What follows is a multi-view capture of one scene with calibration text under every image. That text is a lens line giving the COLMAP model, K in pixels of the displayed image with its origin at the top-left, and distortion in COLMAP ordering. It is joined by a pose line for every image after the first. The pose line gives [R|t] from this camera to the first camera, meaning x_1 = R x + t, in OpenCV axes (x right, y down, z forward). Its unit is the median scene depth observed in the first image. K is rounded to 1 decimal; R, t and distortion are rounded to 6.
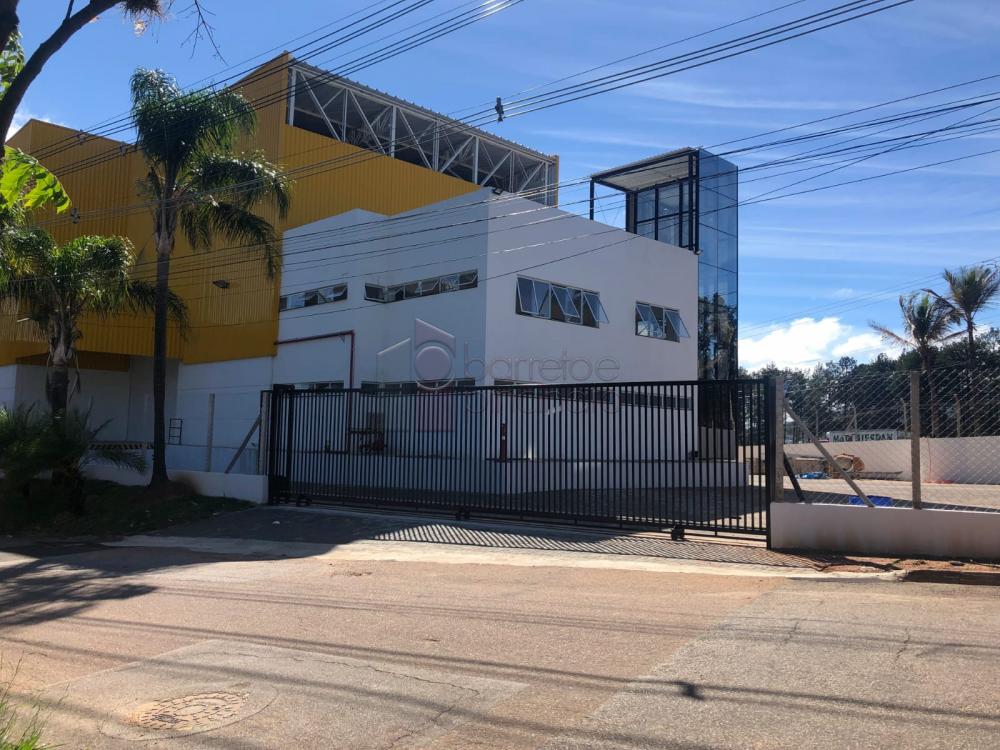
lens RADIAL K [[847.3, 0, 502.4], [0, 847.3, 351.9], [0, 0, 1]] dist [0.017366, -0.001750]
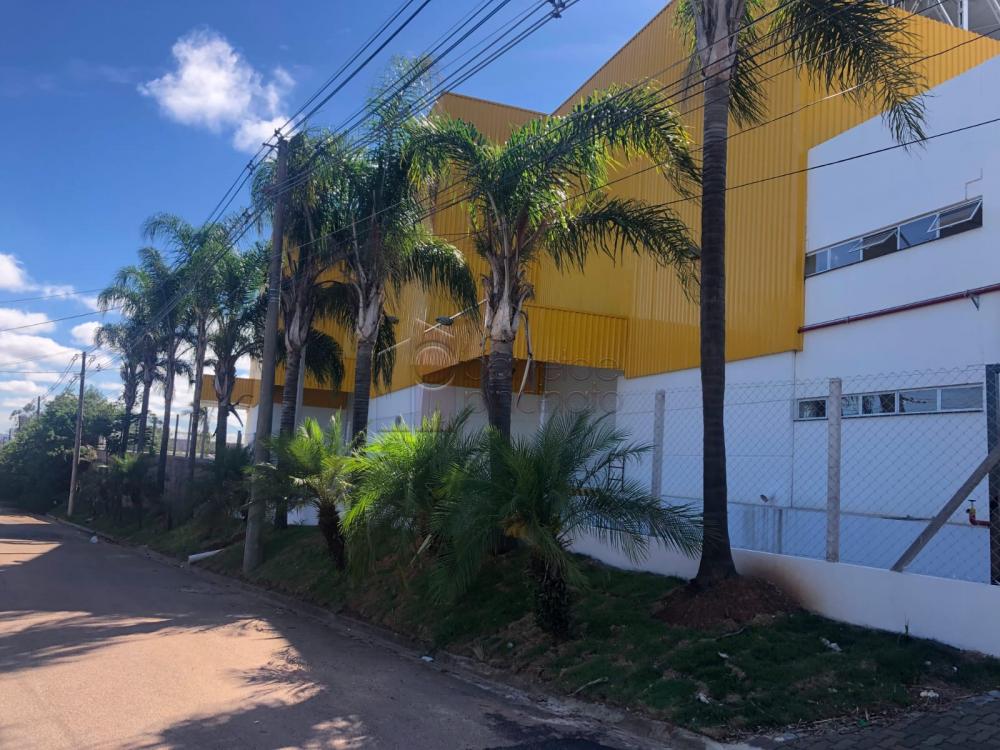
lens RADIAL K [[847.3, 0, 502.4], [0, 847.3, 351.9], [0, 0, 1]] dist [0.017366, -0.001750]
pose [[0.914893, -0.021557, -0.403120, -0.245310], [-0.002559, 0.998244, -0.059188, 0.047029], [0.403688, 0.055182, 0.913231, 0.407156]]
